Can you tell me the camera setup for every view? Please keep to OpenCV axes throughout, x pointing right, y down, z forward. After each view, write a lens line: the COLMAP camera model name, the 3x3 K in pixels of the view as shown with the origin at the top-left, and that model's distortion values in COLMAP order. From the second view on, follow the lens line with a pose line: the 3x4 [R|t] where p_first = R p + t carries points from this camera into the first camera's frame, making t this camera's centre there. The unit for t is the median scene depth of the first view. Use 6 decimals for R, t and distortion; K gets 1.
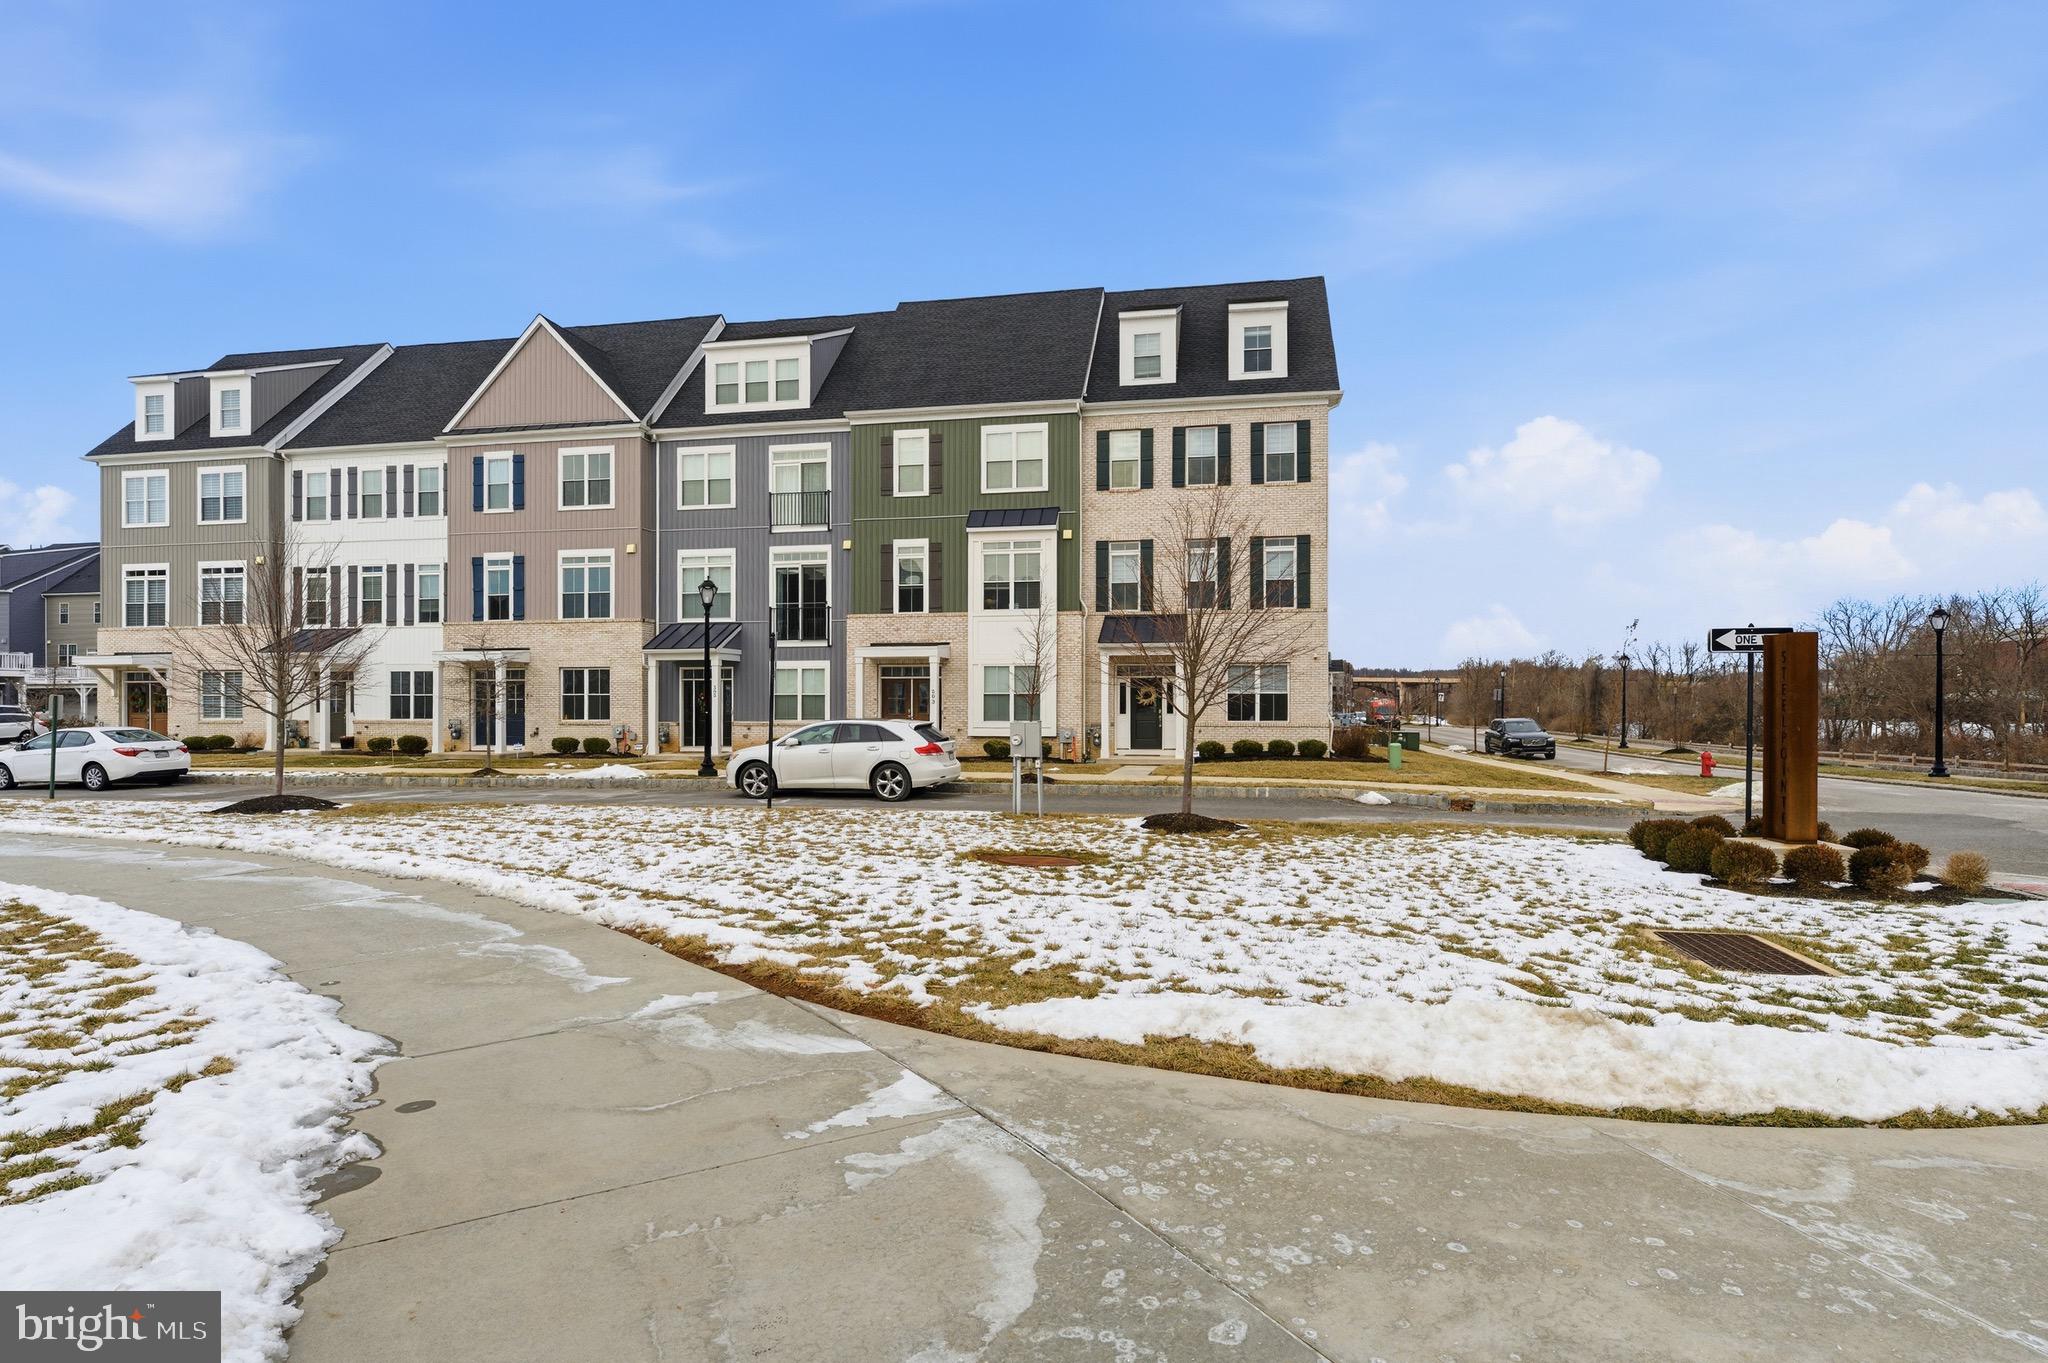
lens RADIAL K [[1012.7, 0, 1022.1], [0, 1012.7, 700.4], [0, 0, 1]] dist [-0.002954, -0.000309]
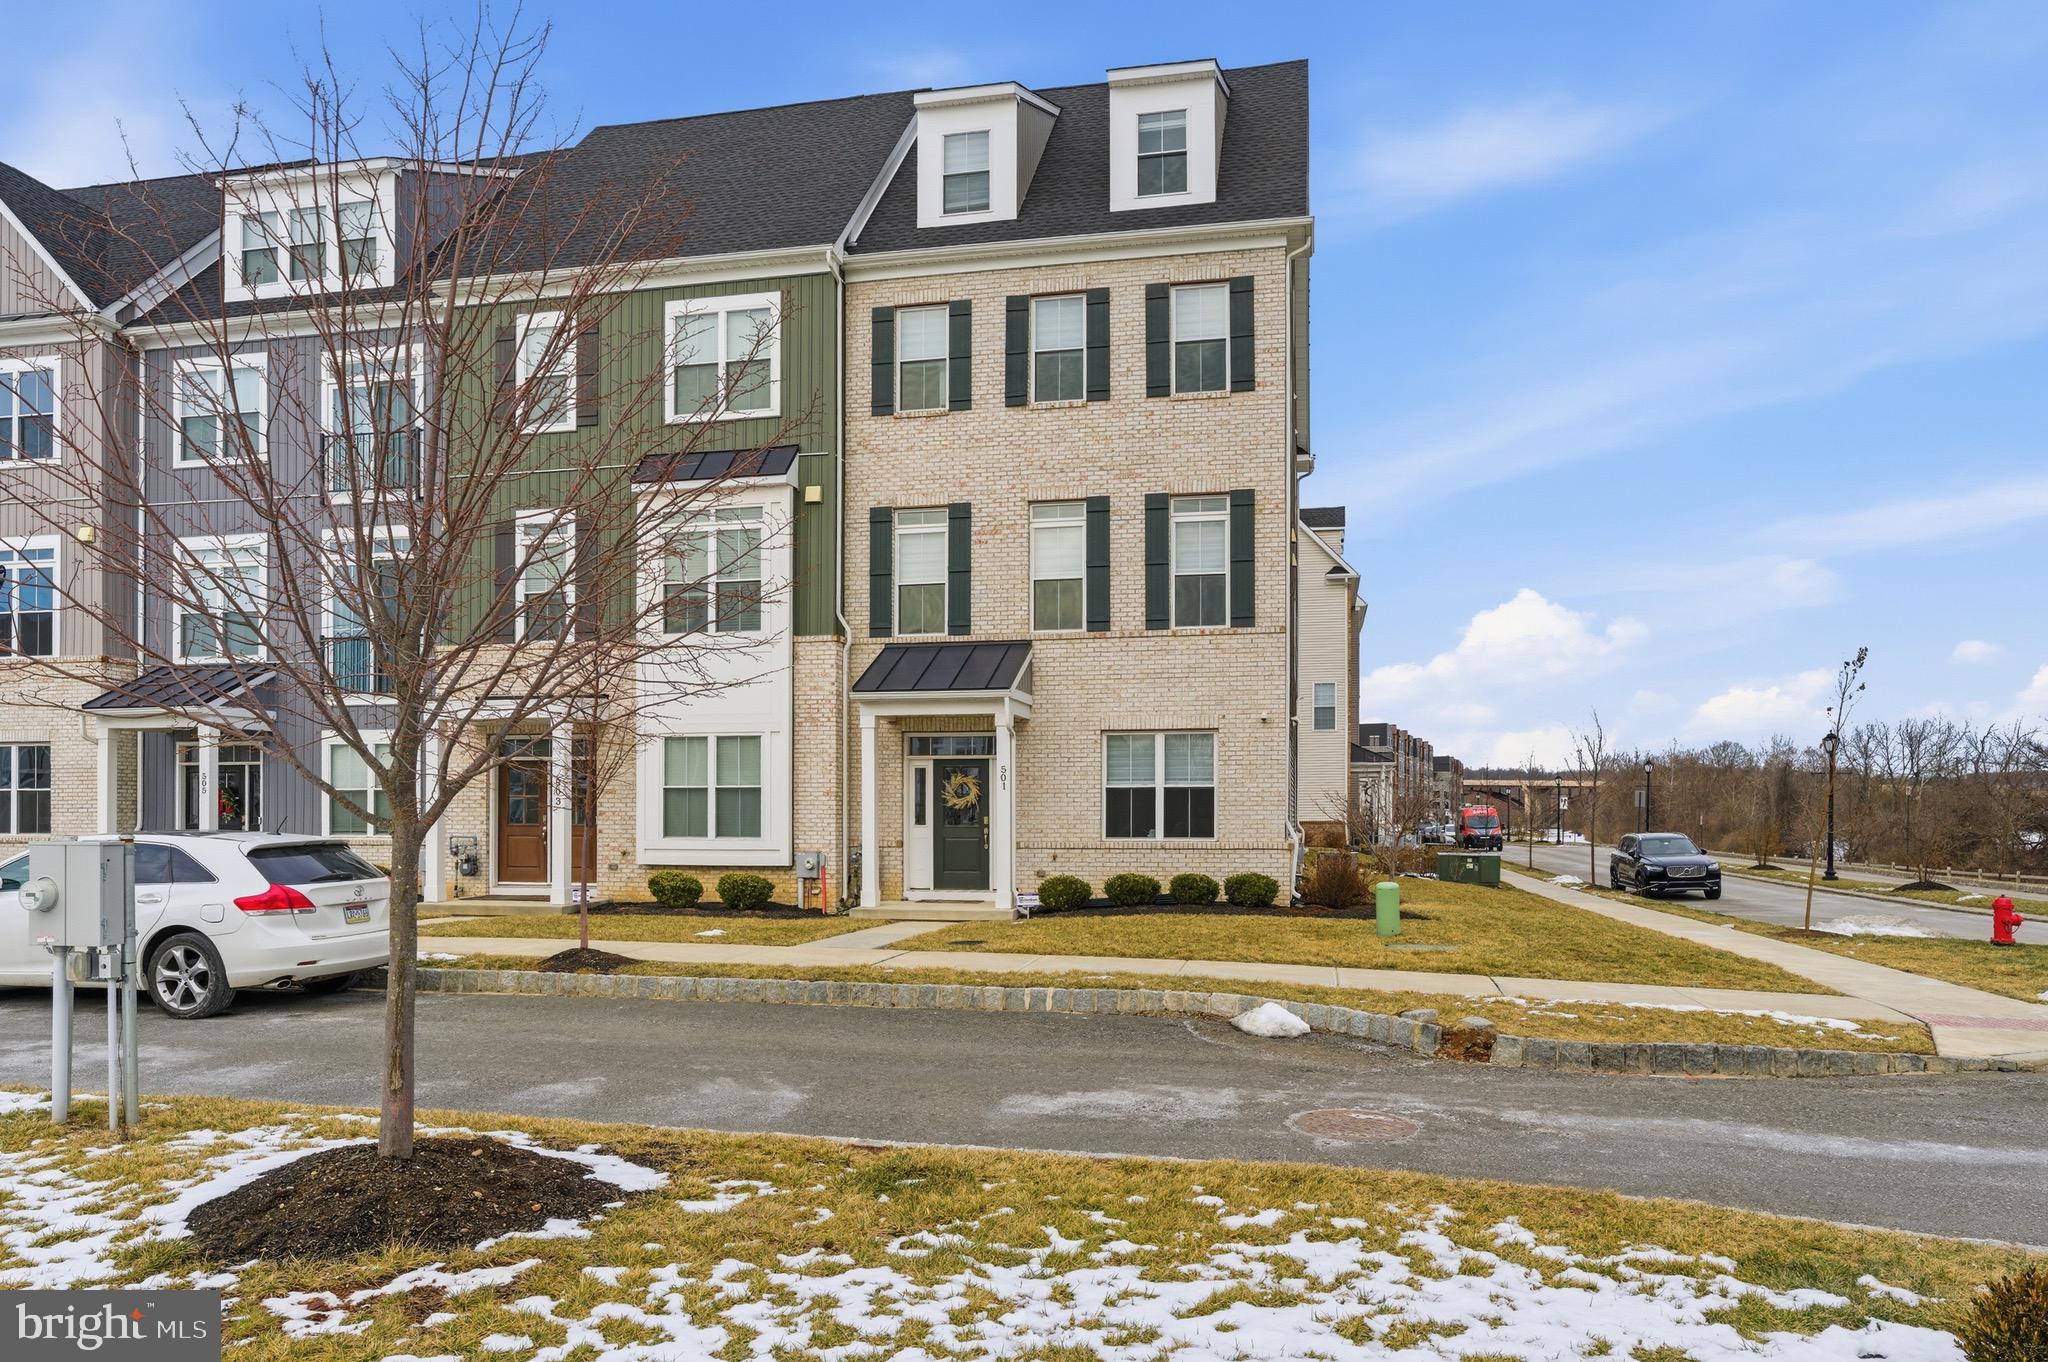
lens RADIAL K [[1301.3, 0, 1026.9], [0, 1301.3, 805.8], [0, 0, 1]] dist [-0.018955, 0.003204]
pose [[0.999913, 0.000449, -0.013184, 0.168321], [-0.000494, 0.999994, -0.003356, 0.005734], [0.013182, 0.003363, 0.999907, 0.302679]]
